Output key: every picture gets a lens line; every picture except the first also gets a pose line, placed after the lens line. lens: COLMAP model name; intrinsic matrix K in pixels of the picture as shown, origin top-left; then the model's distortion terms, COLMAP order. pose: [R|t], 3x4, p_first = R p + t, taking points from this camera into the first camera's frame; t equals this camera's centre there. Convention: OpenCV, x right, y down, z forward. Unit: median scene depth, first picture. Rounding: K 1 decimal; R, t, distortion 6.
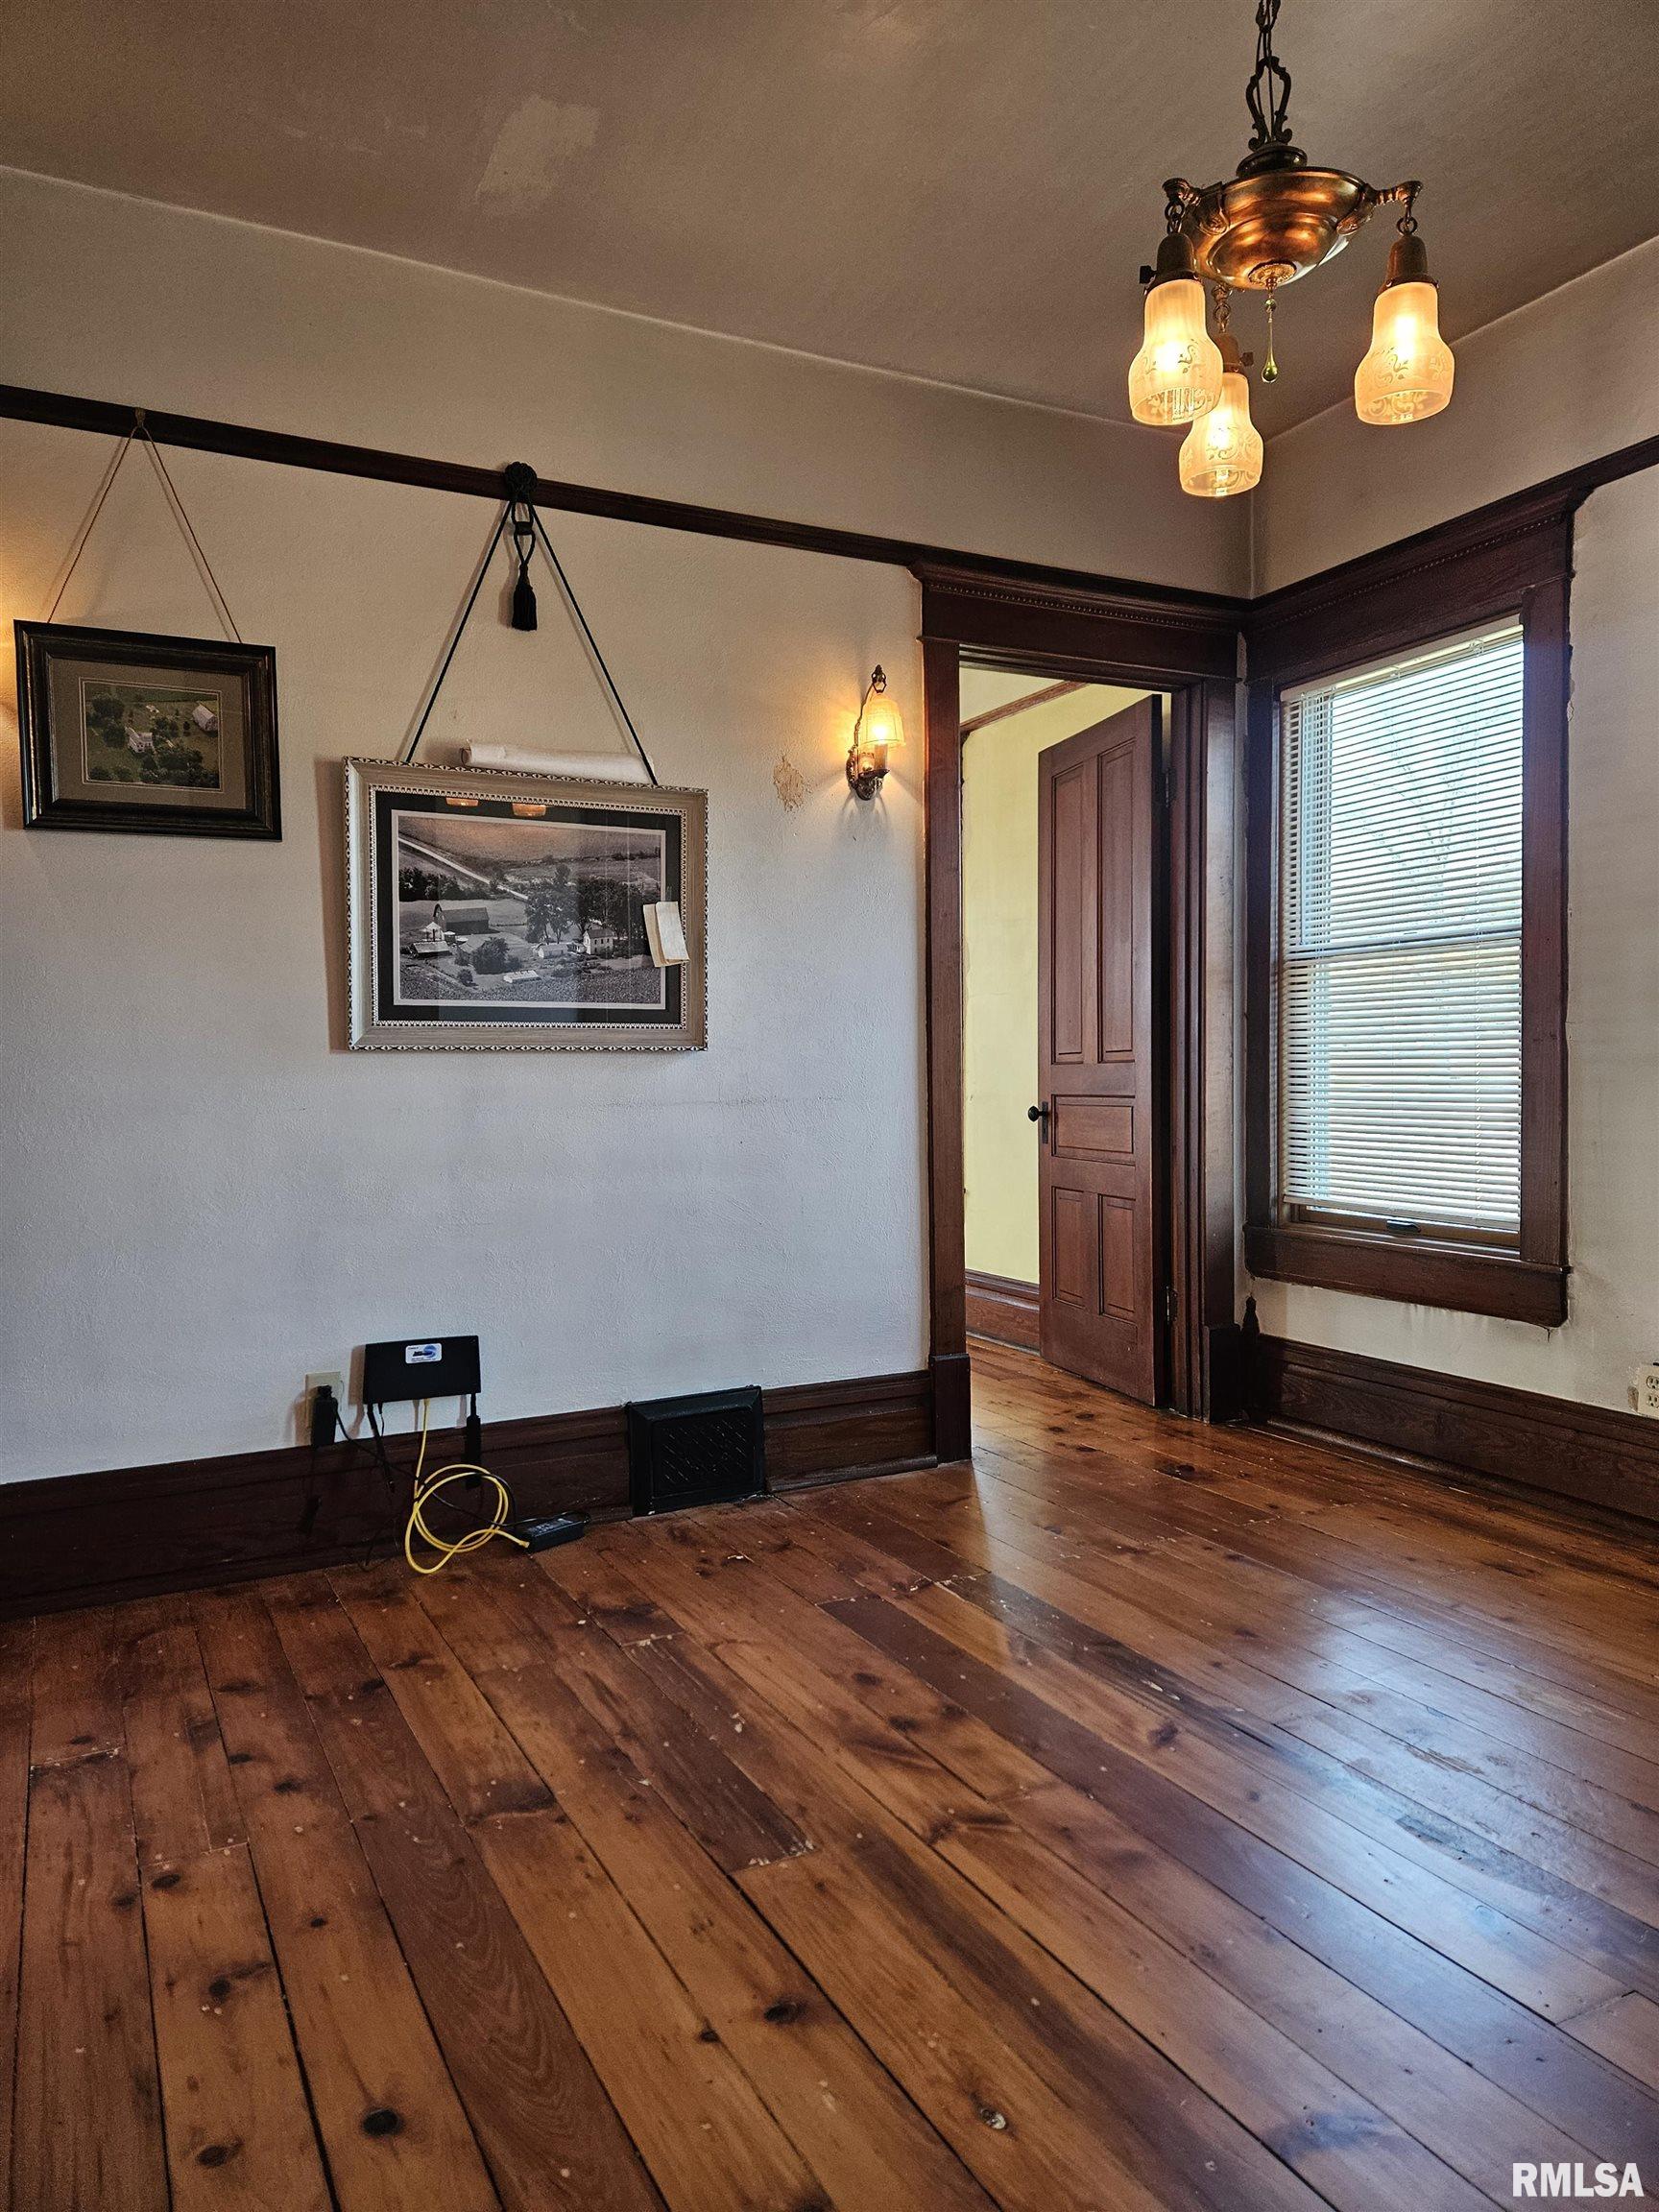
lens RADIAL K [[1475.8, 0, 817.0], [0, 1475.8, 1099.2], [0, 0, 1]] dist [0.089395, -0.072856]
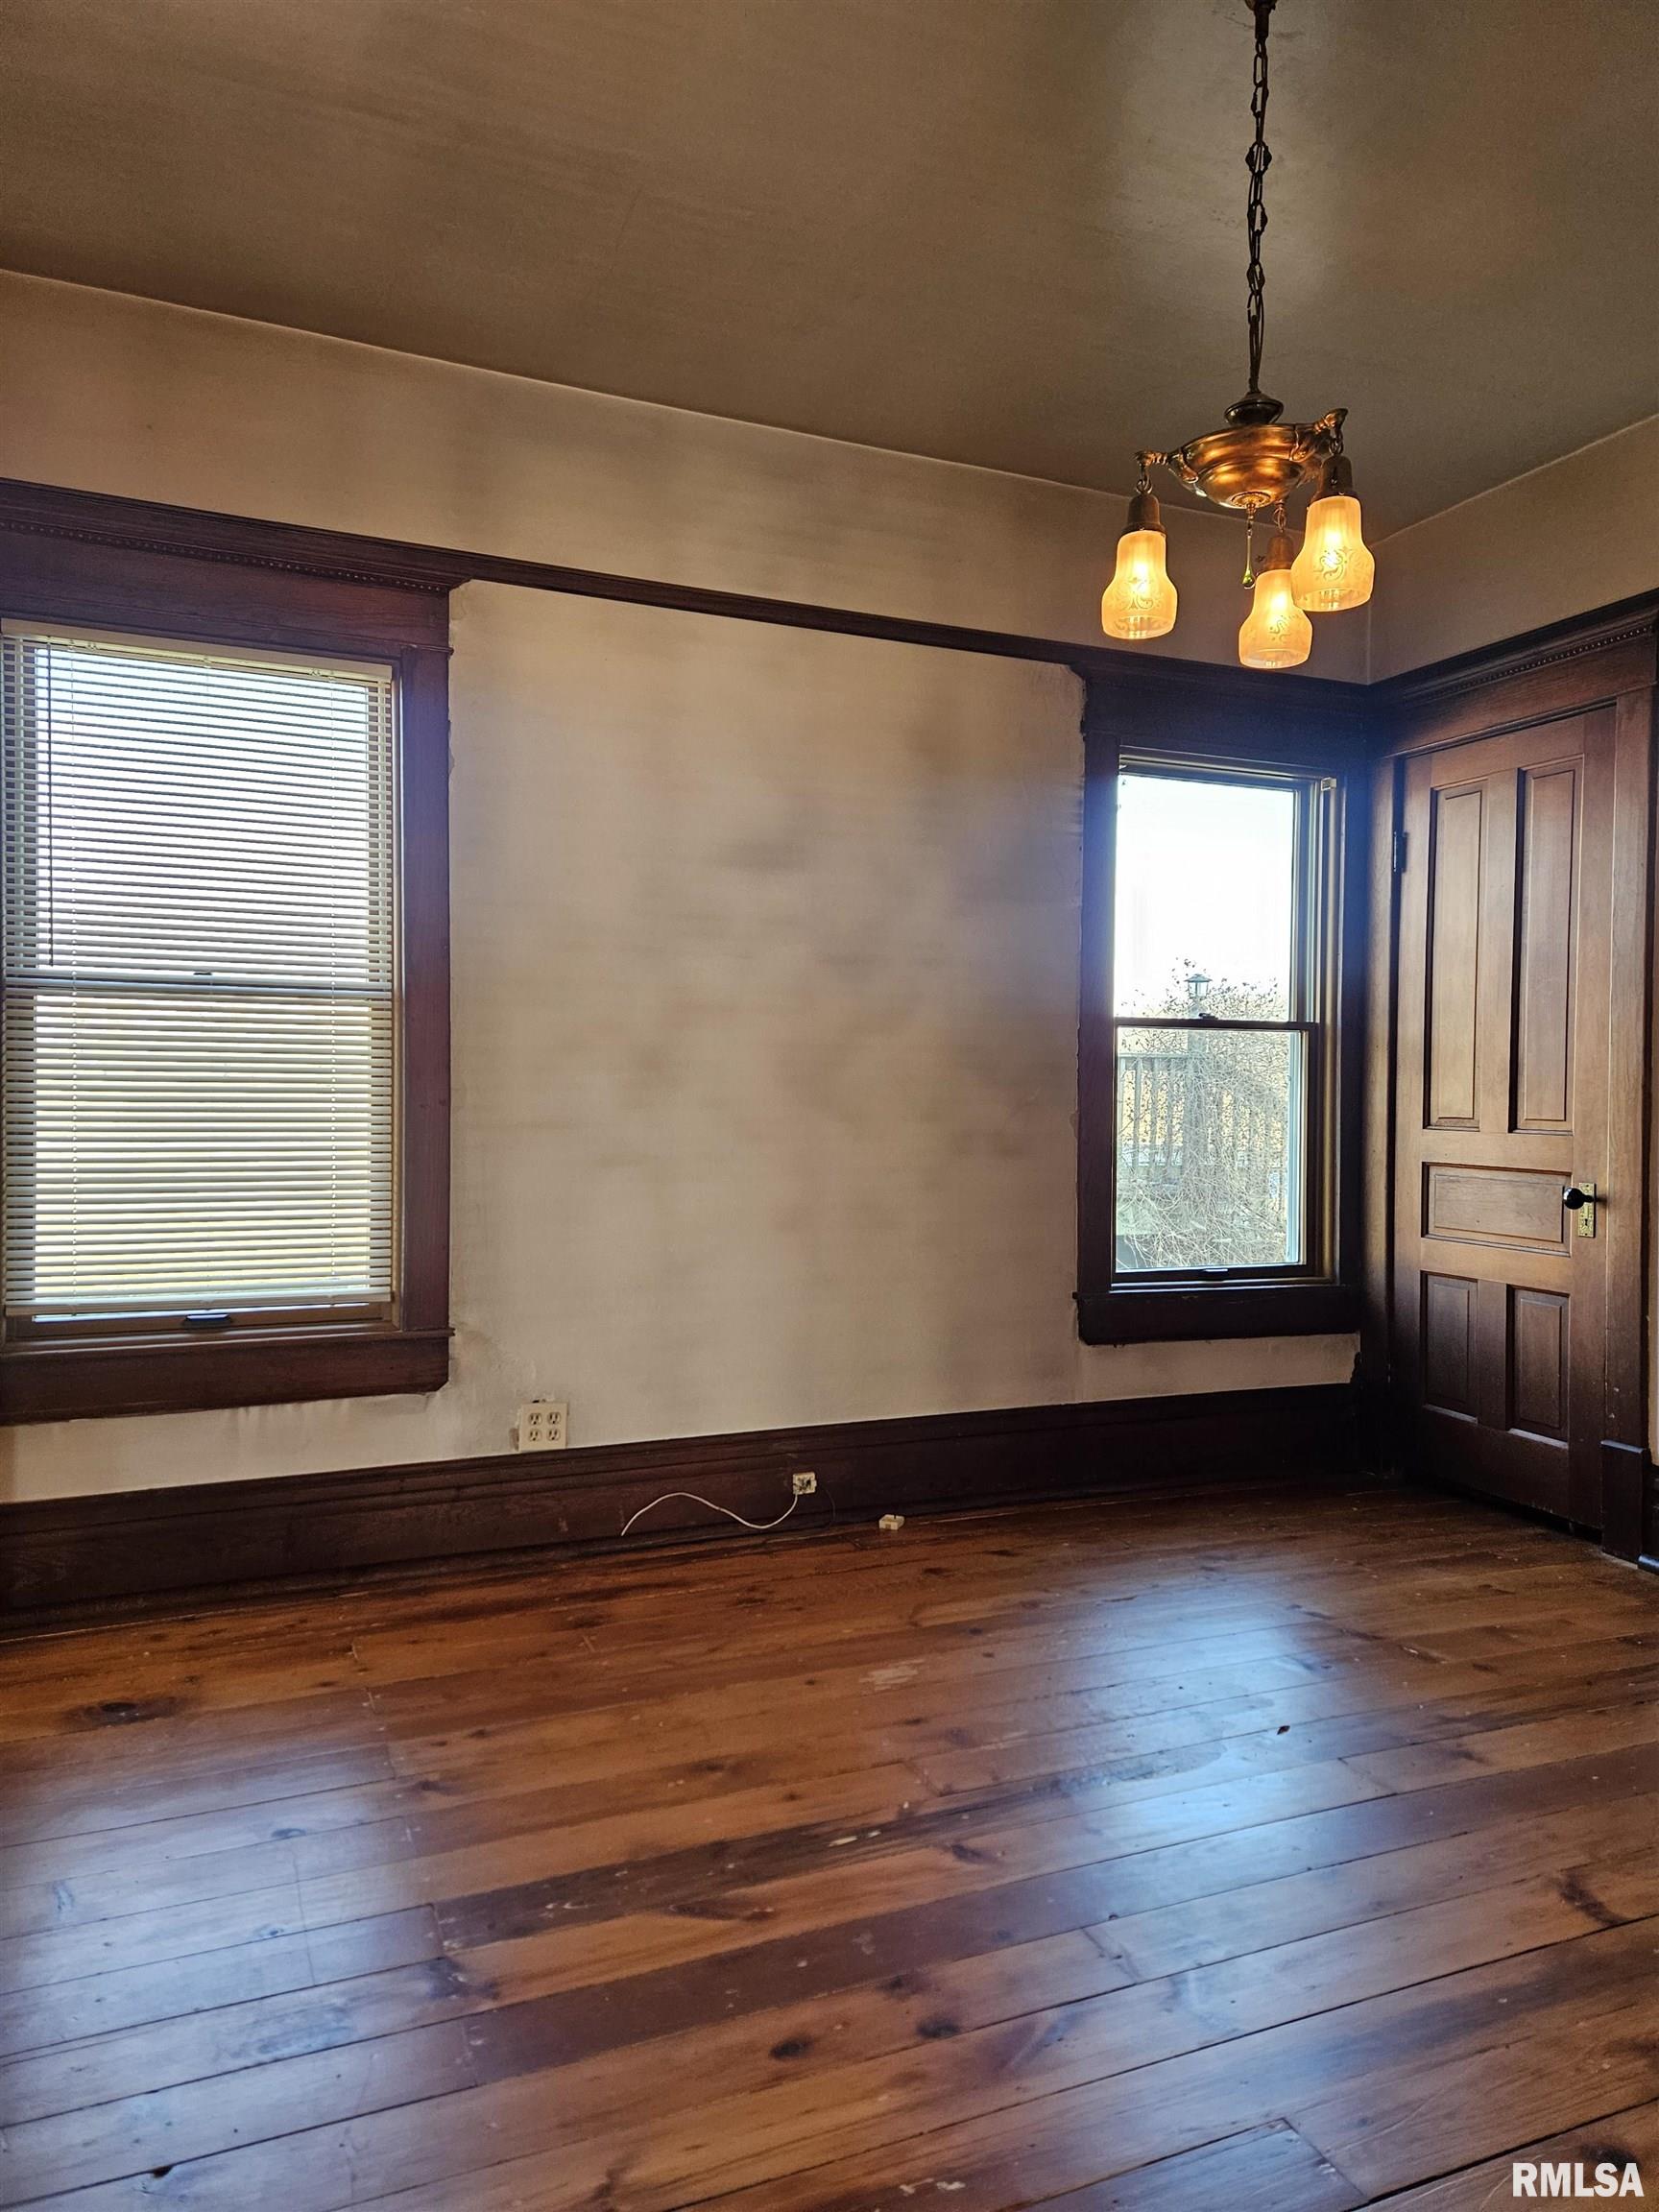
lens RADIAL K [[1475.8, 0, 817.0], [0, 1475.8, 1099.2], [0, 0, 1]] dist [0.089395, -0.072856]
pose [[0.073165, 0.001708, 0.997318, -0.504616], [0.013836, 0.999901, -0.002727, -0.038715], [-0.997224, 0.013998, 0.073134, 0.702792]]
